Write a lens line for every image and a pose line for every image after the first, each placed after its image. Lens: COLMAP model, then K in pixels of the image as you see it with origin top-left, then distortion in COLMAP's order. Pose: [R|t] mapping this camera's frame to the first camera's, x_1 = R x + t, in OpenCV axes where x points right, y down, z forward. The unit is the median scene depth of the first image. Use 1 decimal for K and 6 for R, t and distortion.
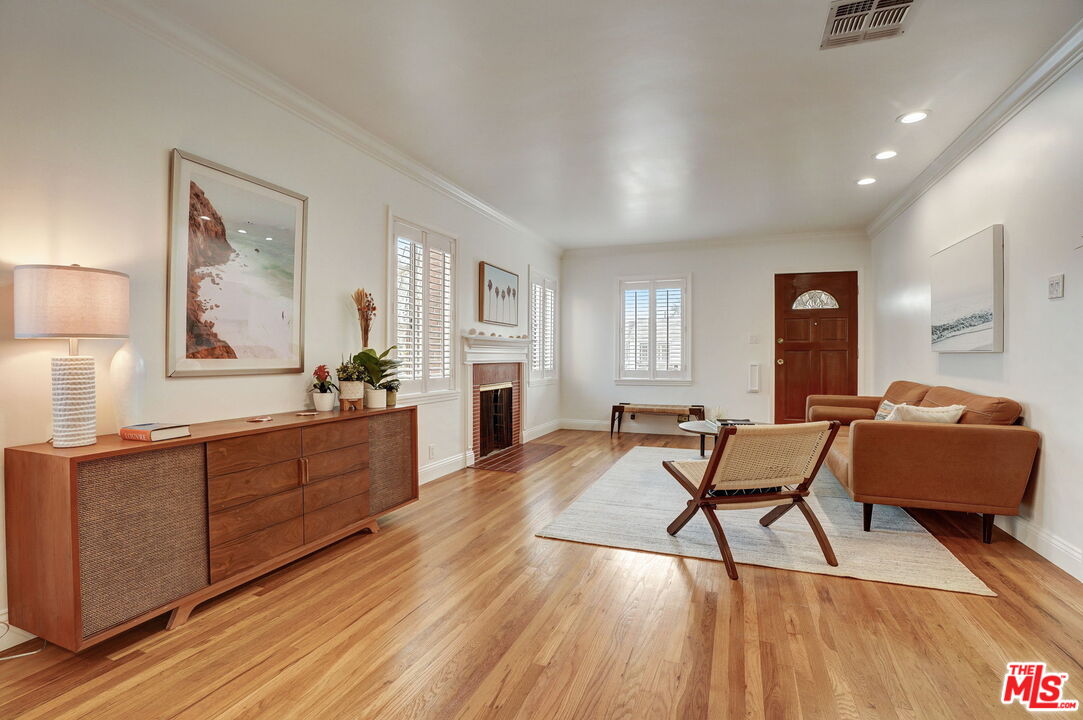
lens RADIAL K [[500.9, 0, 541.5], [0, 500.9, 360.0], [0, 0, 1]] dist [-0.078727, 0.025576]
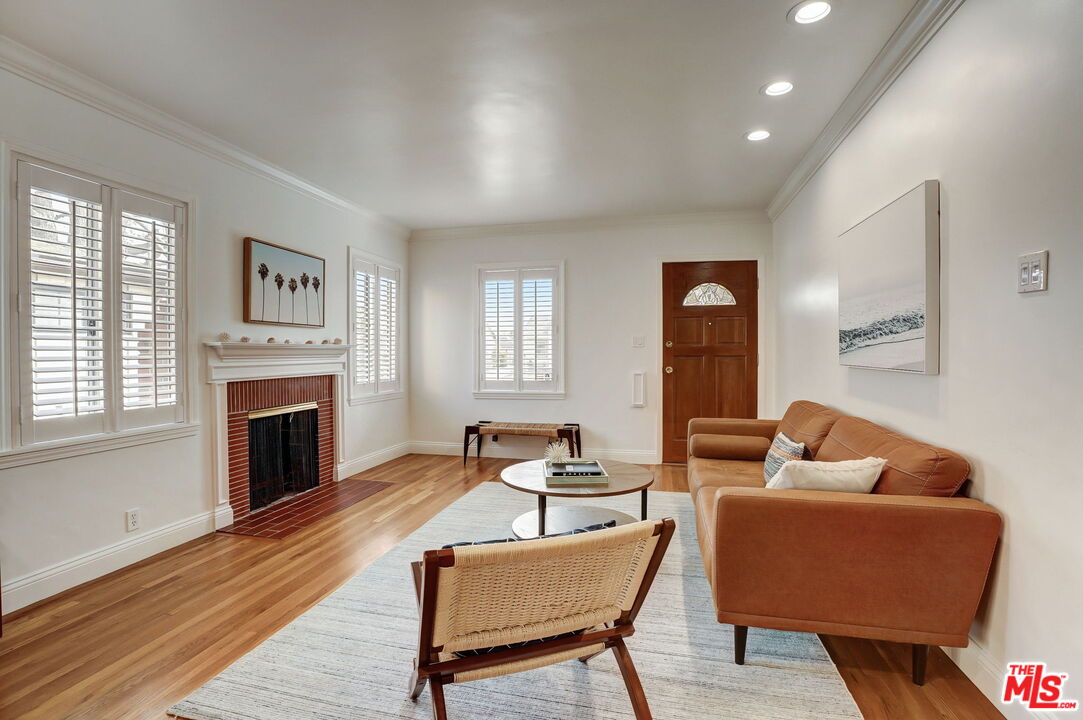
lens RADIAL K [[511.4, 0, 541.5], [0, 511.4, 360.0], [0, 0, 1]] dist [-0.072046, 0.028305]
pose [[0.990069, -0.006924, 0.140414, 0.201795], [0.005672, 0.999941, 0.009314, -0.028239], [-0.140470, -0.008425, 0.990049, 0.244075]]
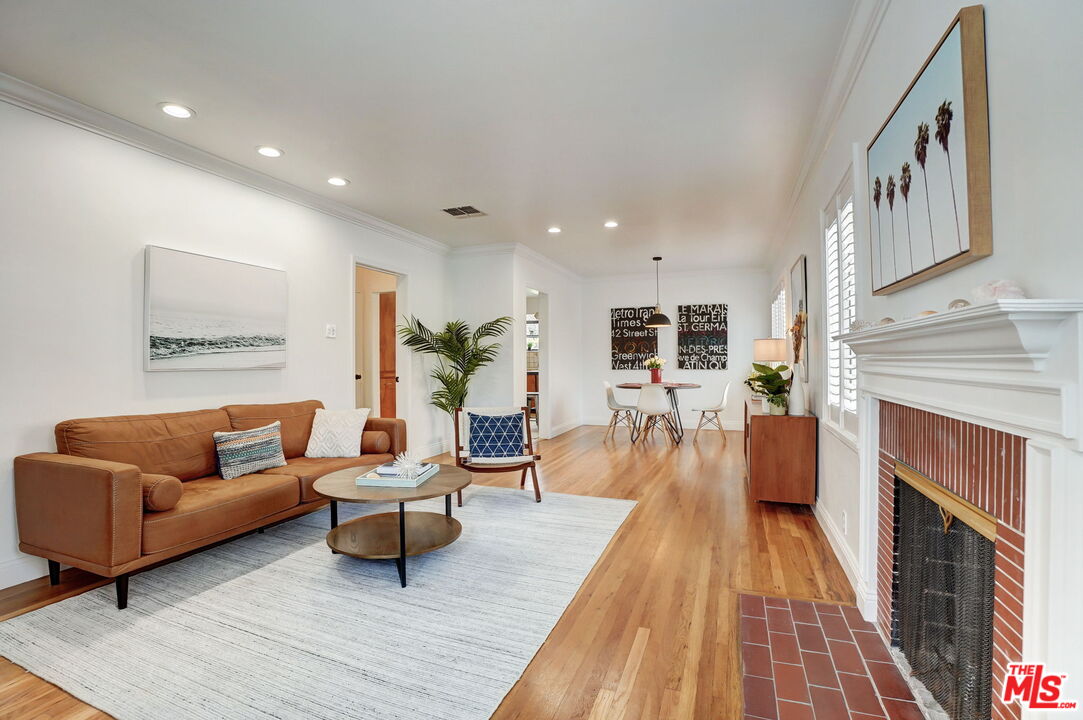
lens RADIAL K [[500.9, 0, 541.5], [0, 500.9, 360.0], [0, 0, 1]] dist [-0.078727, 0.025576]
pose [[-0.999959, 0.002607, -0.008706, 0.158538], [0.002544, 0.999970, 0.007264, -0.029729], [0.008725, 0.007242, -0.999936, 1.434519]]
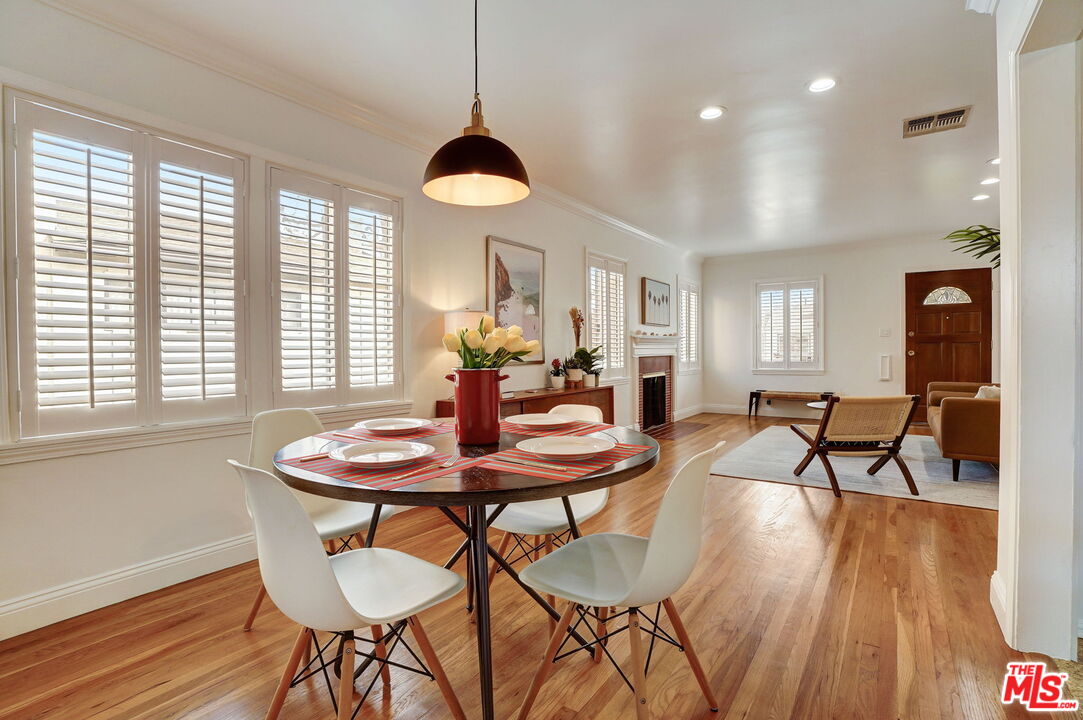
lens RADIAL K [[511.4, 0, 541.5], [0, 511.4, 360.0], [0, 0, 1]] dist [-0.072046, 0.028305]
pose [[0.970343, -0.006093, -0.241655, -0.061435], [0.009520, 0.999870, 0.013017, -0.004126], [0.241544, -0.014931, 0.970275, -0.351660]]
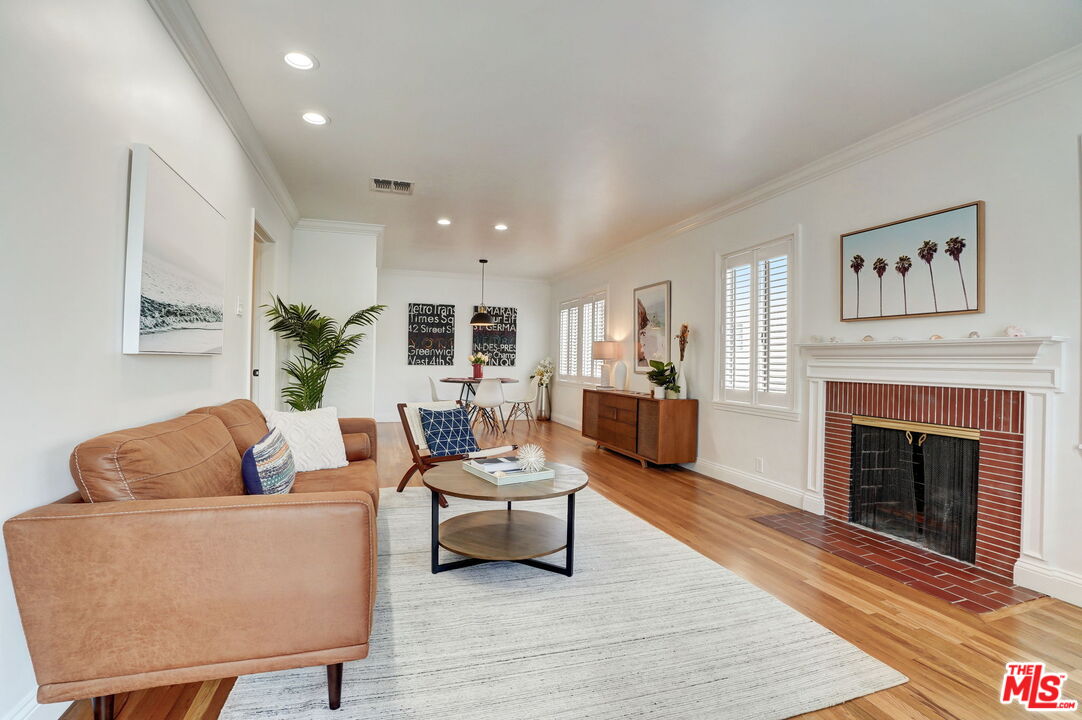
lens RADIAL K [[500.4, 0, 541.0], [0, 500.4, 360.0], [0, 0, 1]] dist [-0.078727, 0.025576]
pose [[-0.769174, -0.016554, -0.638825, 0.655775], [-0.024291, 0.999699, 0.003342, -0.016310], [0.638577, 0.018089, -0.769345, 1.296442]]
